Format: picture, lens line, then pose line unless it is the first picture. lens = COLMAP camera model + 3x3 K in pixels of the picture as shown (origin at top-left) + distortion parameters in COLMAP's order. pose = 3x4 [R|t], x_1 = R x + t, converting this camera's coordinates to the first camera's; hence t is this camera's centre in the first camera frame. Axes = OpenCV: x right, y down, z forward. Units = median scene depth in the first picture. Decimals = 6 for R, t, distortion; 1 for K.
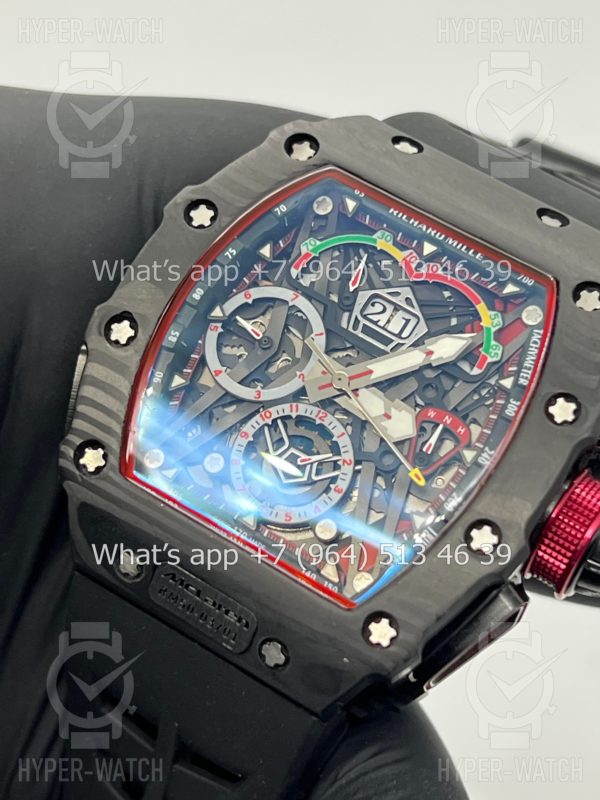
lens RADIAL K [[1825.5, 0, 301.2], [0, 1825.5, 428.5], [0, 0, 1]] dist [0.233143, 0.132386]
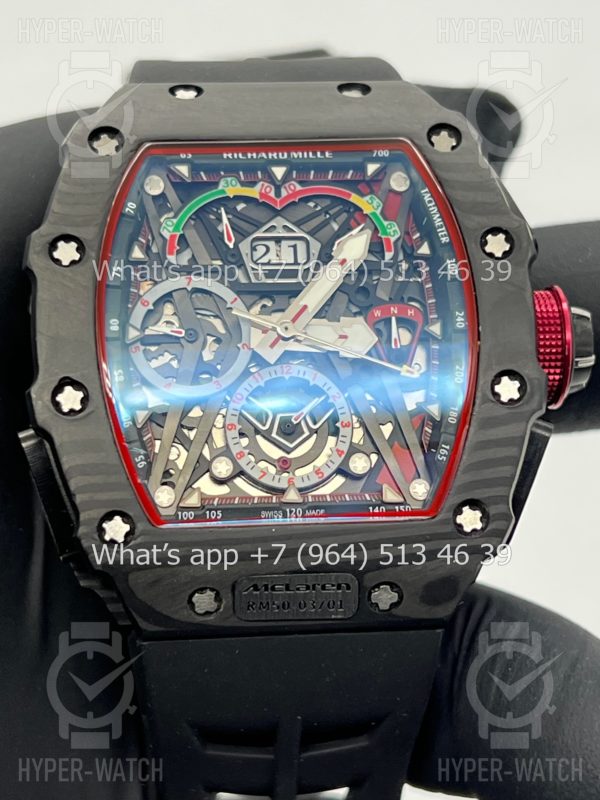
lens RADIAL K [[1825.5, 0, 301.2], [0, 1825.5, 428.5], [0, 0, 1]] dist [0.233143, 0.132386]
pose [[0.794854, -0.507978, 0.331913, -0.321325], [0.486419, 0.860410, 0.151959, -0.124109], [-0.362773, 0.040663, 0.930990, 0.079601]]
